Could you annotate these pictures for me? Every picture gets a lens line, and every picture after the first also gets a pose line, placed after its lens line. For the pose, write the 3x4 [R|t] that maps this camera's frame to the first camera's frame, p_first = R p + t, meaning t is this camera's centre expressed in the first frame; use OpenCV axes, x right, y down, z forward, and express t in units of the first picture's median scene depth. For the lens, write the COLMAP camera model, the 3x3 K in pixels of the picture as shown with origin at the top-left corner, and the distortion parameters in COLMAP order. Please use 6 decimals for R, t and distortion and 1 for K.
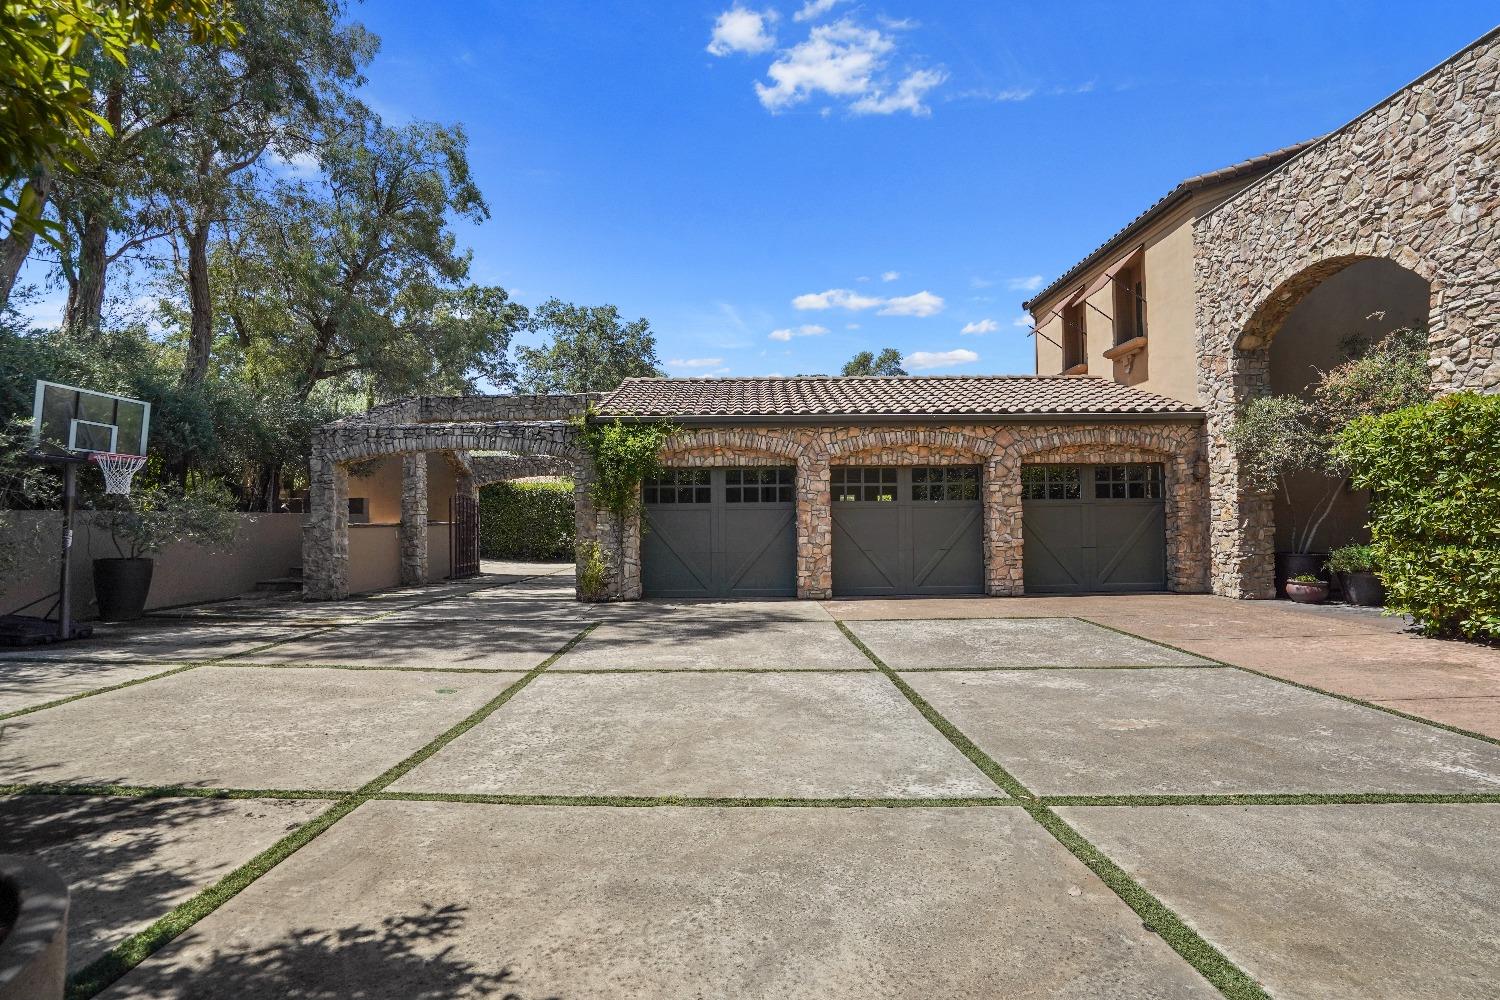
lens RADIAL K [[735.2, 0, 746.8], [0, 735.2, 521.6], [0, 0, 1]] dist [-0.076740, 0.028411]
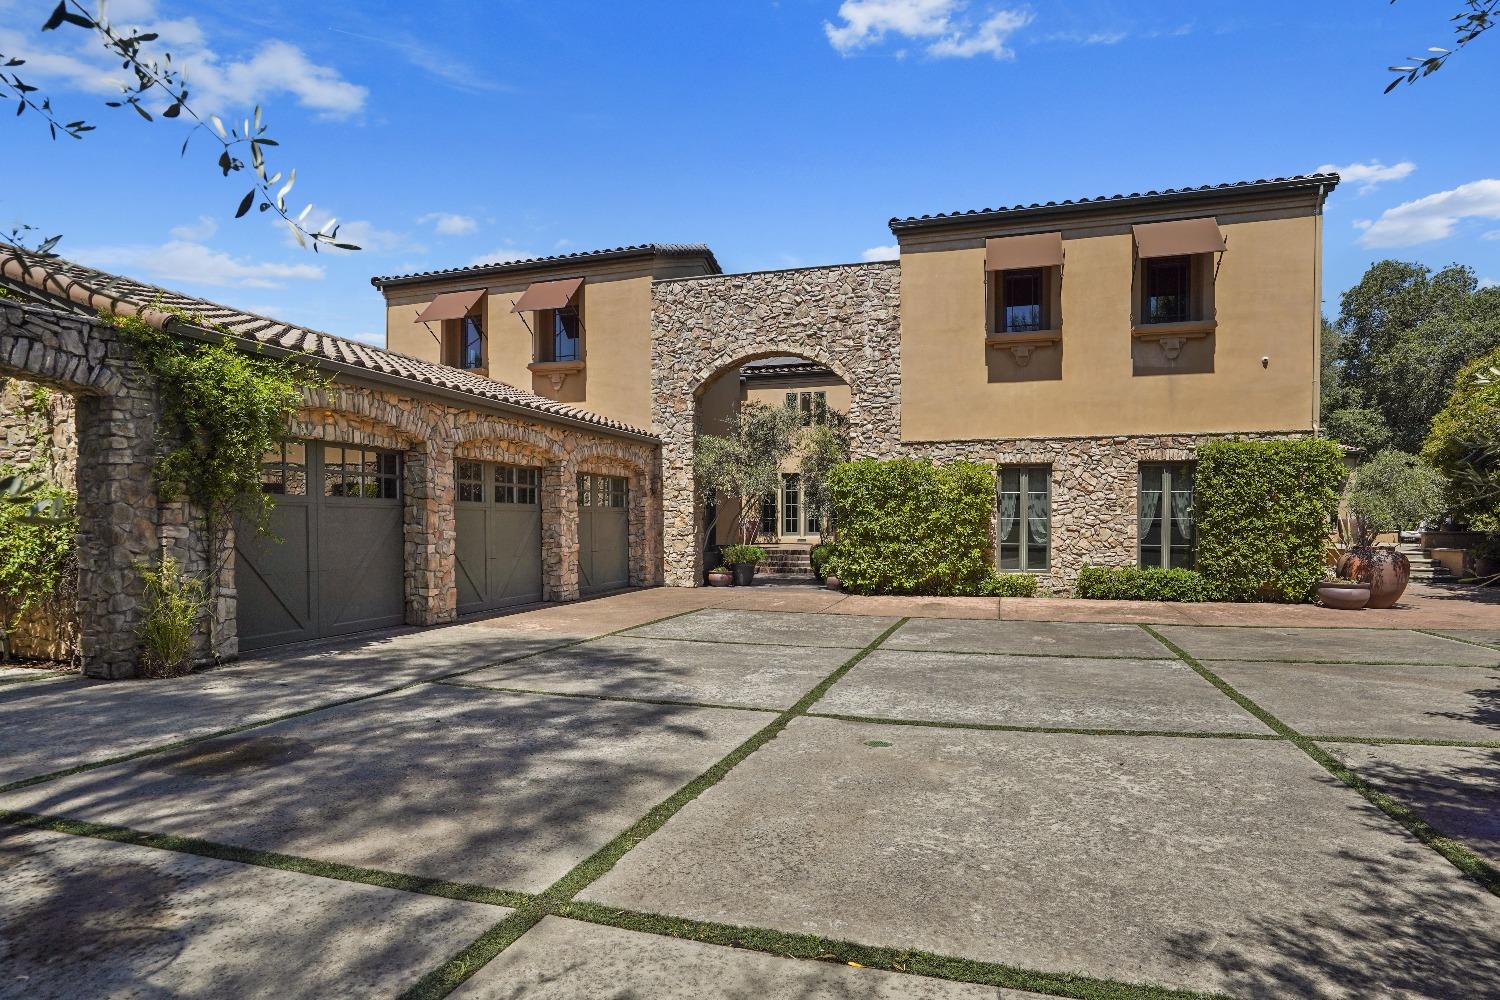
lens RADIAL K [[806.6, 0, 750.5], [0, 806.6, 528.6], [0, 0, 1]] dist [-0.003077, 0.000881]
pose [[0.299239, 0.004566, 0.954167, -0.685589], [-0.004657, 0.999984, -0.003325, 0.005234], [-0.954167, -0.003449, 0.299255, 0.465482]]
